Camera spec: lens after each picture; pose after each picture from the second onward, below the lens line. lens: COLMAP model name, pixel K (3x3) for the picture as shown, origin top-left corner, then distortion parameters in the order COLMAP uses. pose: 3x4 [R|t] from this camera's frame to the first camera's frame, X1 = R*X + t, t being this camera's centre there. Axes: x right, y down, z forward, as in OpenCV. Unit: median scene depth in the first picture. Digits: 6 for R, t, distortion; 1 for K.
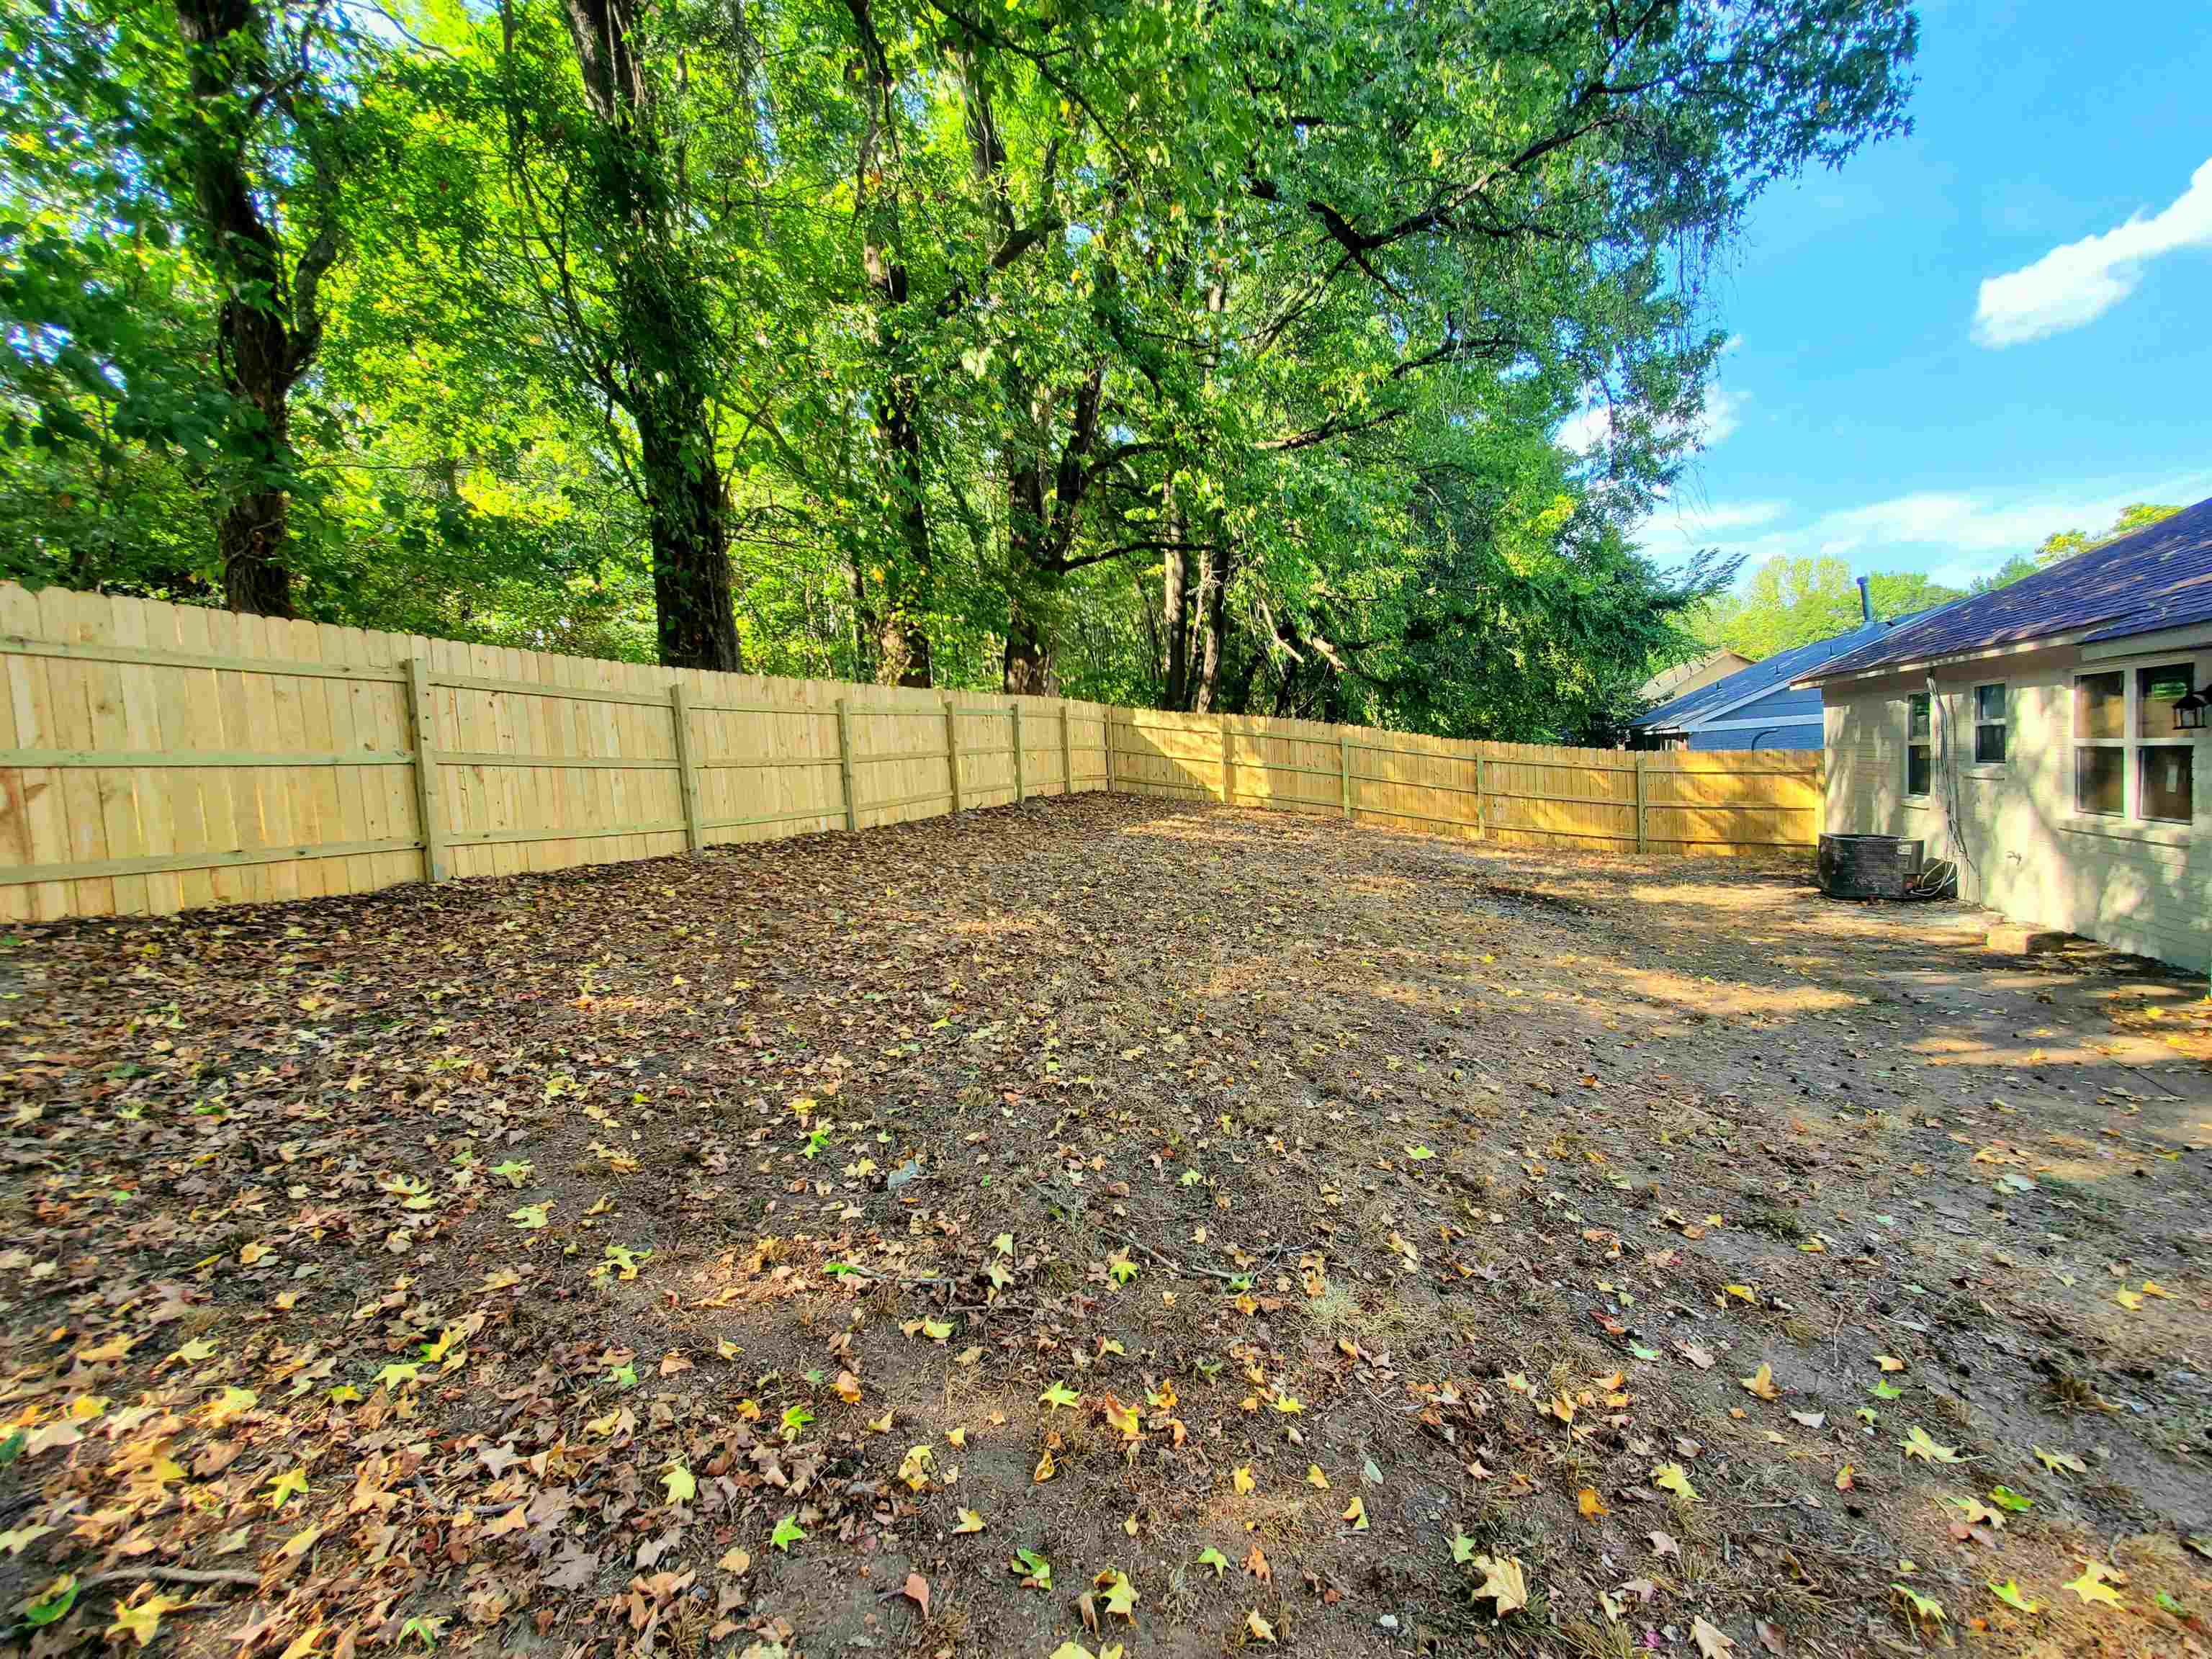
lens RADIAL K [[882.3, 0, 1098.4], [0, 882.3, 842.2], [0, 0, 1]] dist [0.000477, -0.000470]
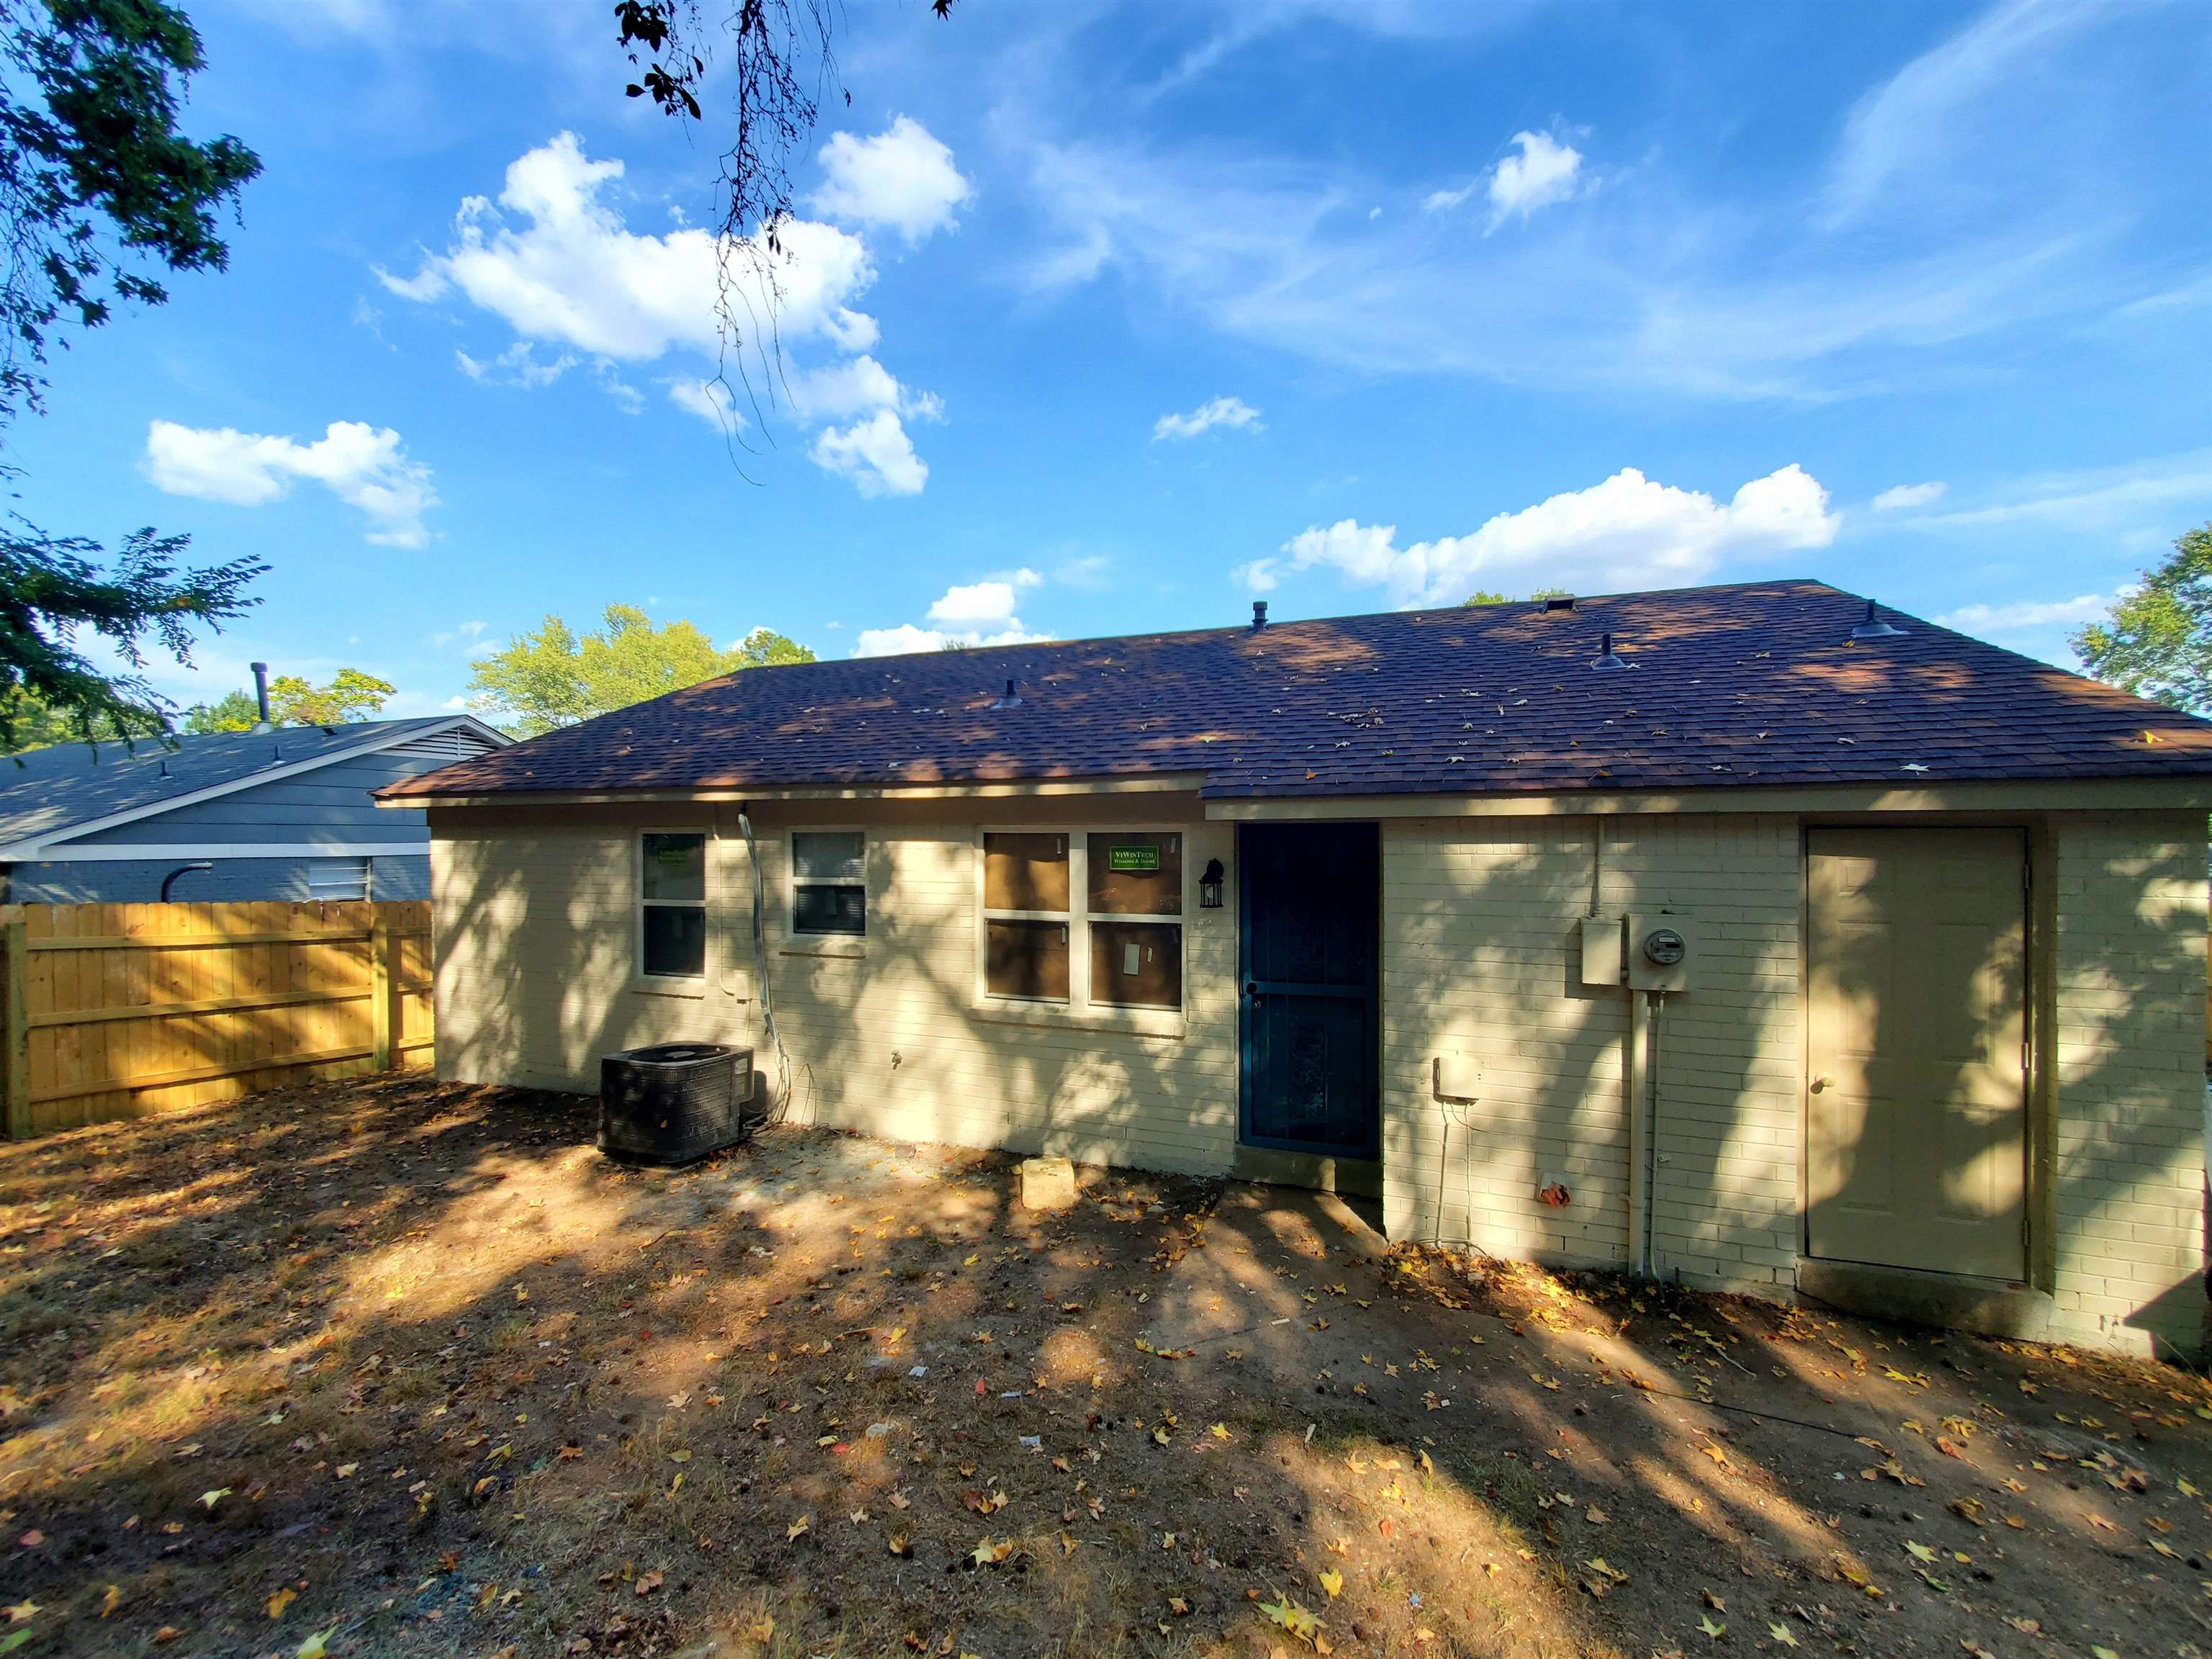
lens RADIAL K [[878.1, 0, 1106.7], [0, 878.1, 831.0], [0, 0, 1]] dist [-0.001081, -0.000606]
pose [[-0.041995, 0.052485, 0.997738, 0.189819], [0.082410, 0.995398, -0.048893, -0.103298], [-0.995713, 0.080171, -0.046127, 0.684903]]
